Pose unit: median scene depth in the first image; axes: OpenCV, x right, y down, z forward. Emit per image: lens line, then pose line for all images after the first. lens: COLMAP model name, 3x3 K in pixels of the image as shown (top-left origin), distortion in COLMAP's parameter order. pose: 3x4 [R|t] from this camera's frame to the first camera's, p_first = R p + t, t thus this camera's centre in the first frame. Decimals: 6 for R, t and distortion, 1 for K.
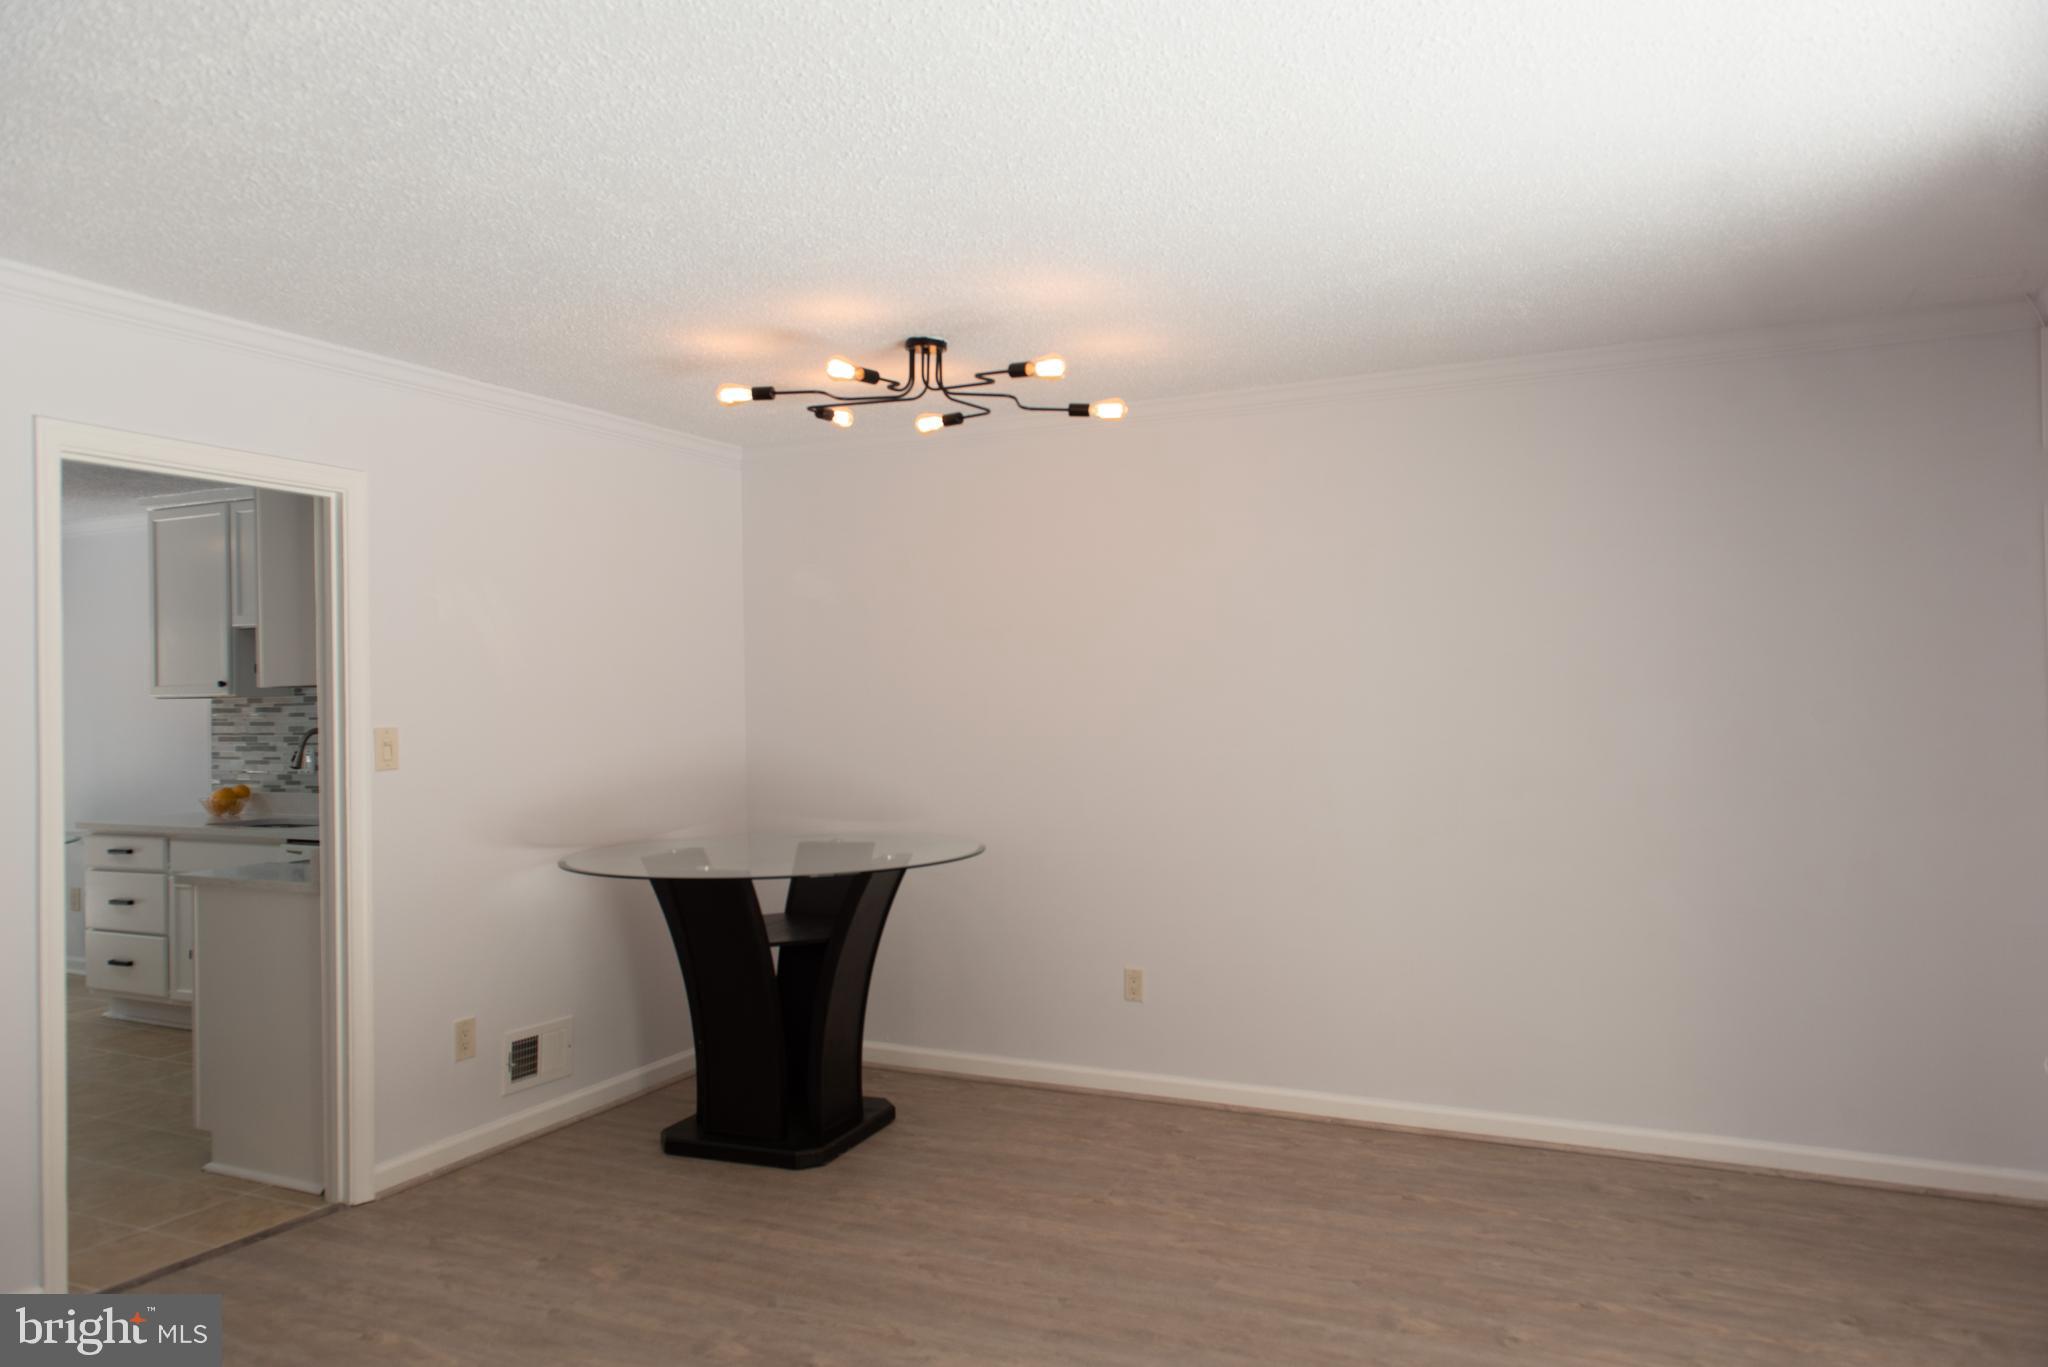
lens RADIAL K [[1391.7, 0, 1024.0], [0, 1391.7, 683.5], [0, 0, 1]] dist [0.007803, -0.000059]
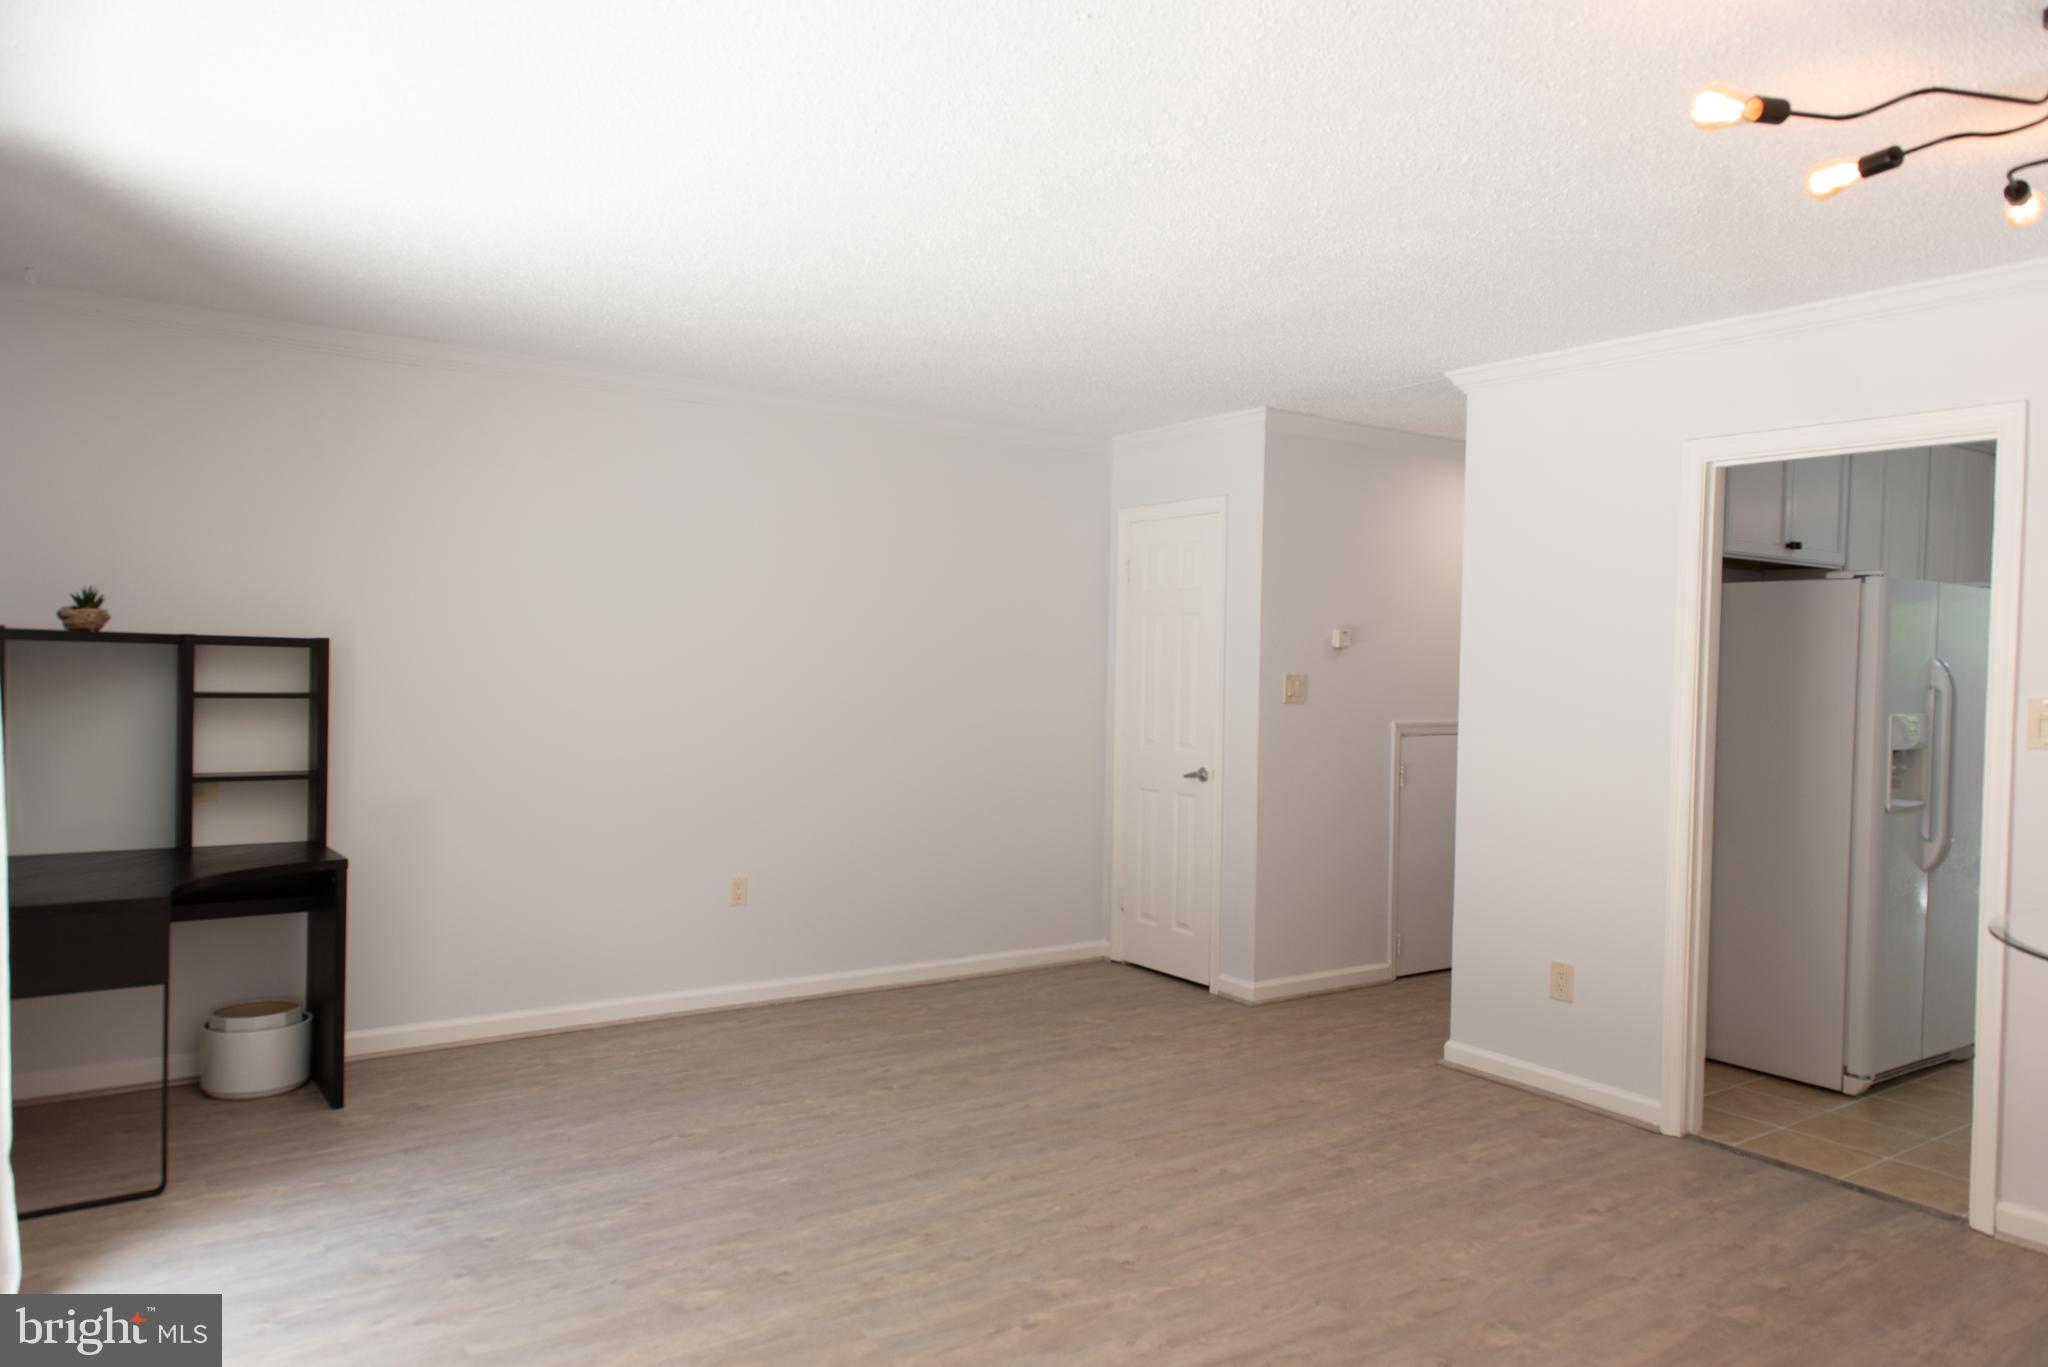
lens RADIAL K [[1391.7, 0, 1024.0], [0, 1391.7, 683.5], [0, 0, 1]] dist [0.007803, -0.000059]
pose [[-0.483794, 0.014748, -0.875058, 0.568020], [-0.006193, 0.999775, 0.020274, 0.008309], [0.875160, 0.015228, -0.483594, 0.850161]]
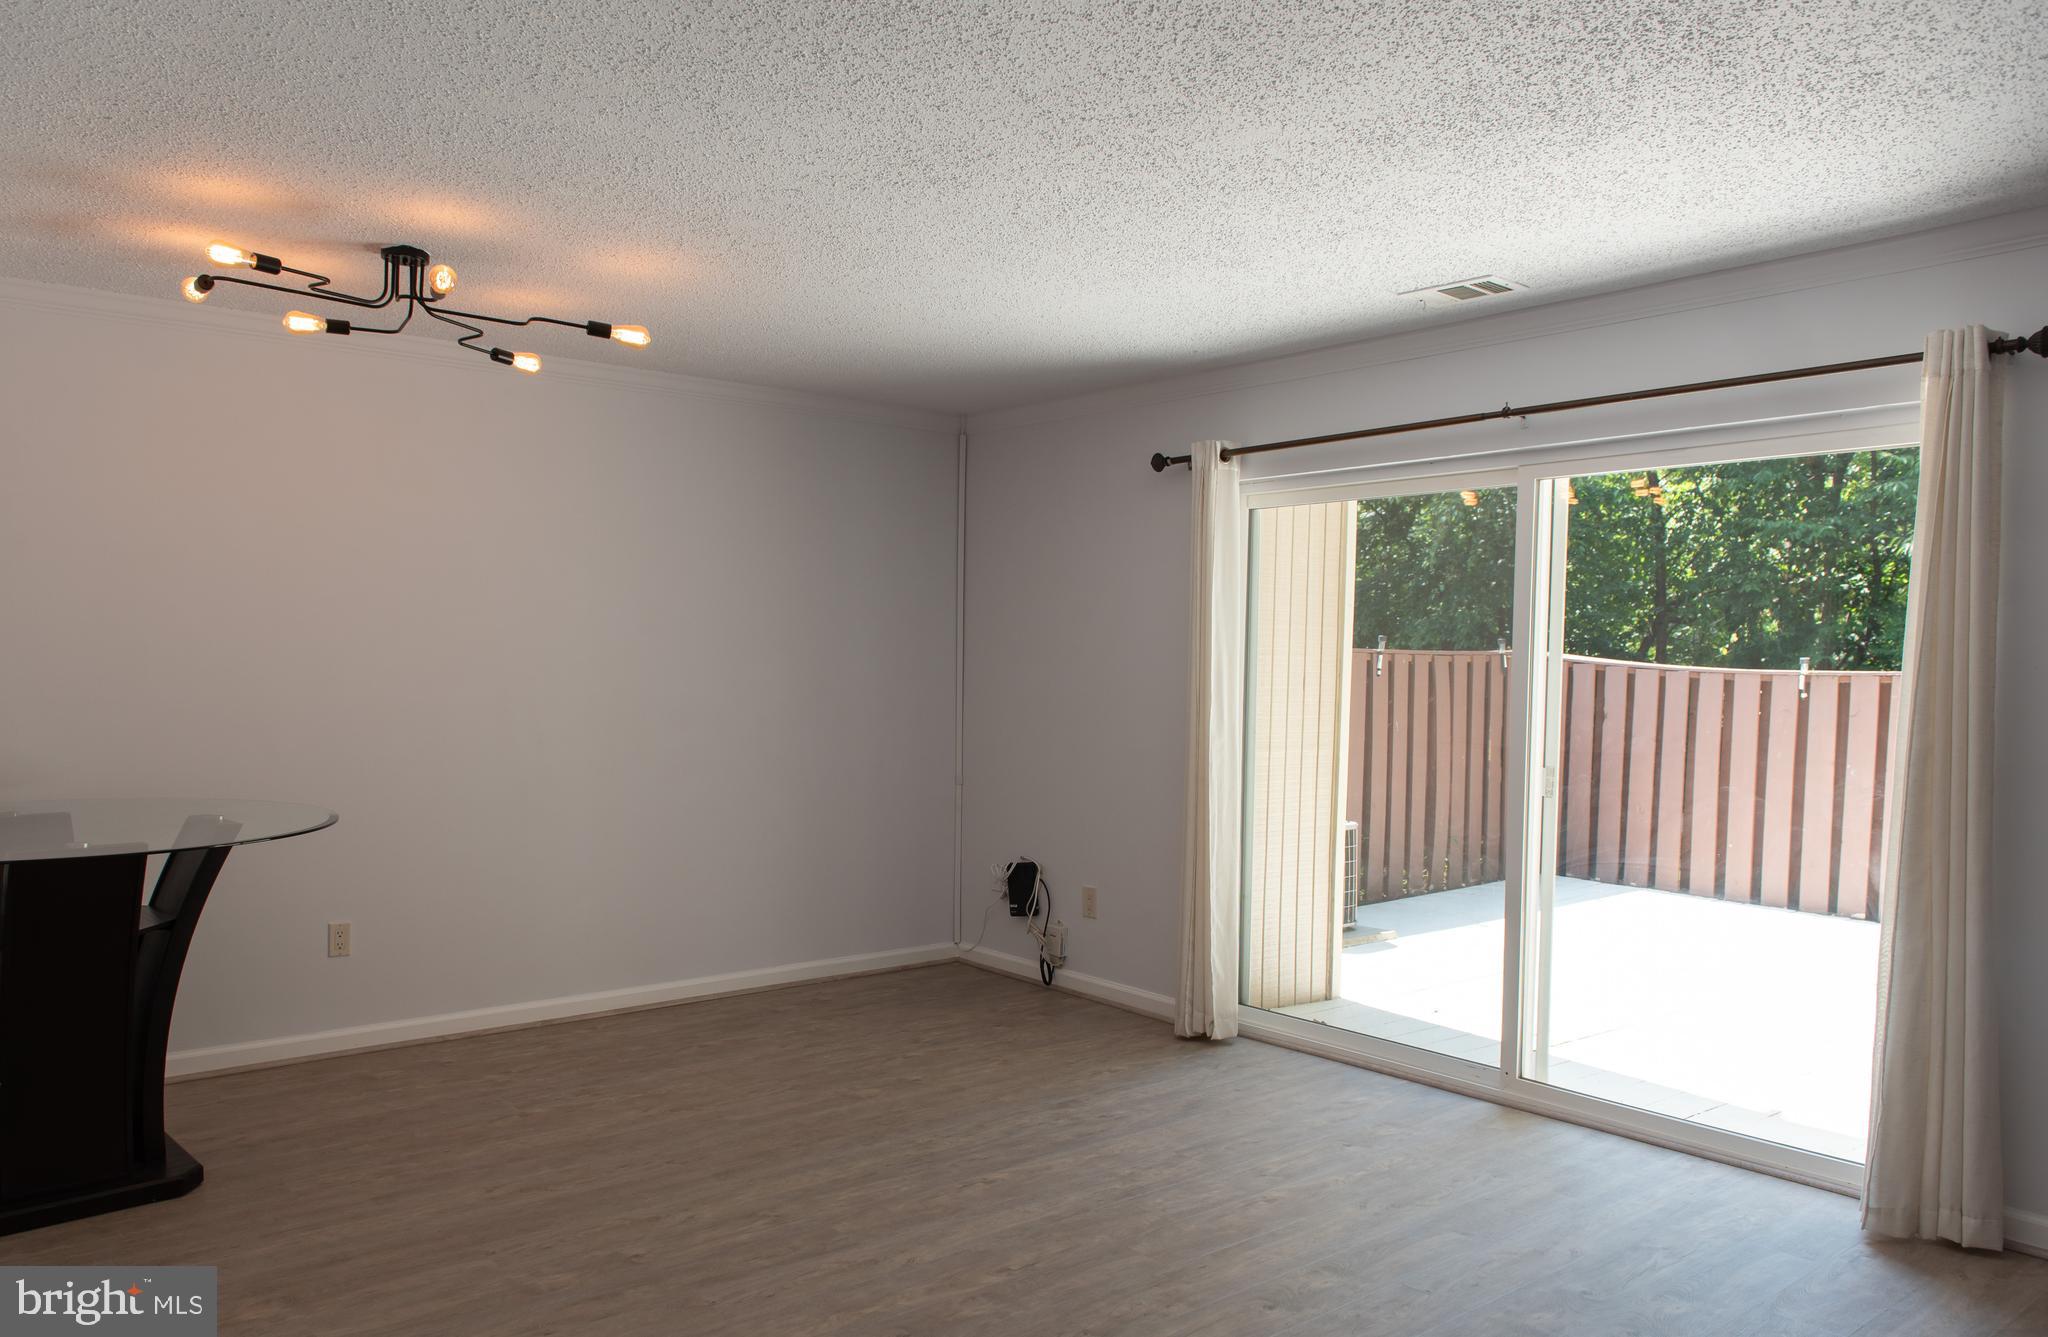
lens RADIAL K [[1457.2, 0, 955.3], [0, 1457.2, 718.2], [0, 0, 1]] dist [0.006798, -0.000423]
pose [[0.436837, -0.017231, 0.899376, -0.744569], [-0.027788, 0.999081, 0.032638, 0.022340], [-0.899111, -0.039249, 0.435957, 0.216336]]
